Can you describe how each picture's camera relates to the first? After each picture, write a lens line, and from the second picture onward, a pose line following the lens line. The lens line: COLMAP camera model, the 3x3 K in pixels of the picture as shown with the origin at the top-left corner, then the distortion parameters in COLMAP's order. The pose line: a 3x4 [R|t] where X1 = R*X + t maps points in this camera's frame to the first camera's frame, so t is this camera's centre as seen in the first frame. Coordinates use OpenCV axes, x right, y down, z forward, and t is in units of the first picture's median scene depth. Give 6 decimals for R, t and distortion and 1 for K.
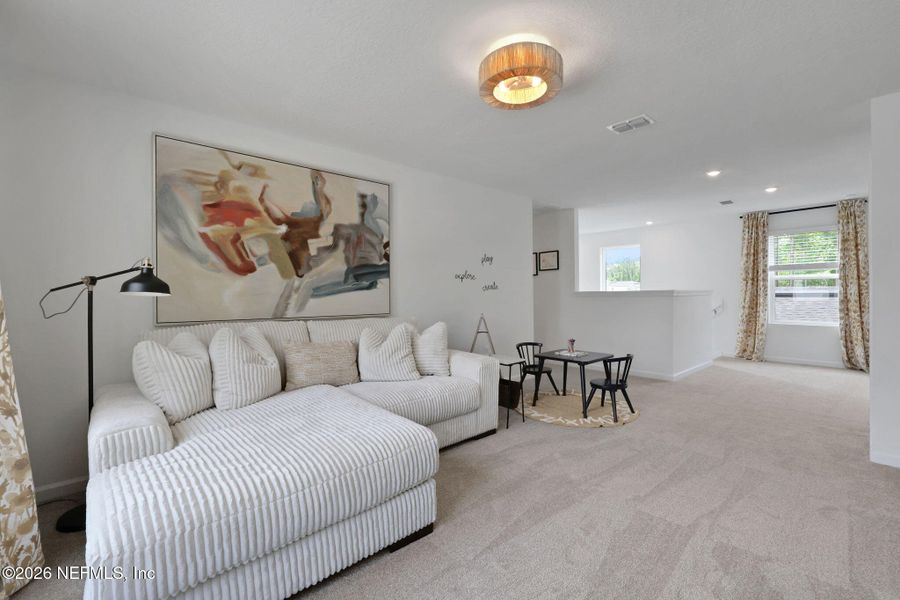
lens RADIAL K [[380.4, 0, 450.0], [0, 380.4, 300.0], [0, 0, 1]] dist [-0.000250, -0.000027]
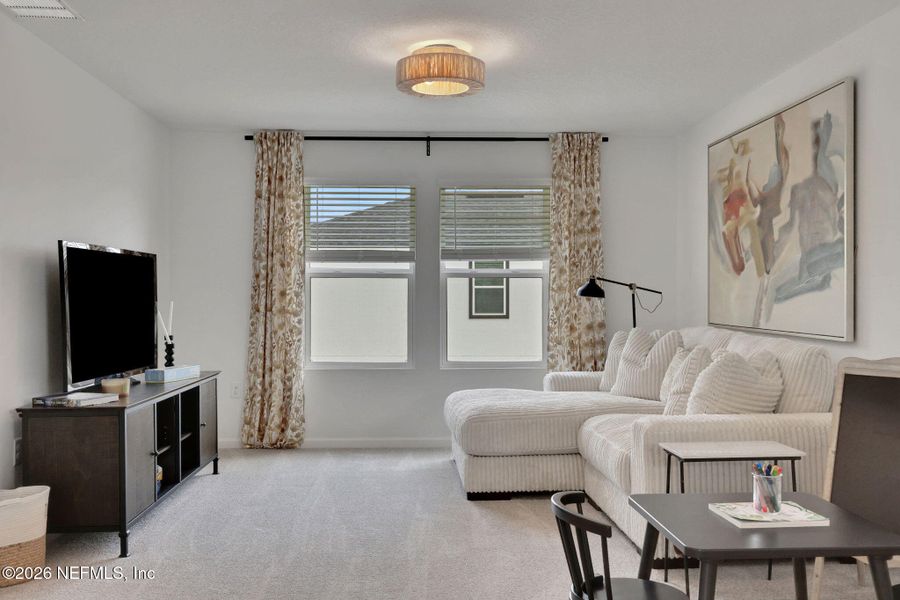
lens RADIAL K [[380.4, 0, 450.0], [0, 380.4, 300.0], [0, 0, 1]] dist [-0.000250, -0.000027]
pose [[-0.322354, 0.013775, -0.946519, 0.480793], [-0.001300, 0.999887, 0.014994, -0.020514], [0.946618, 0.006064, -0.322299, 0.667194]]
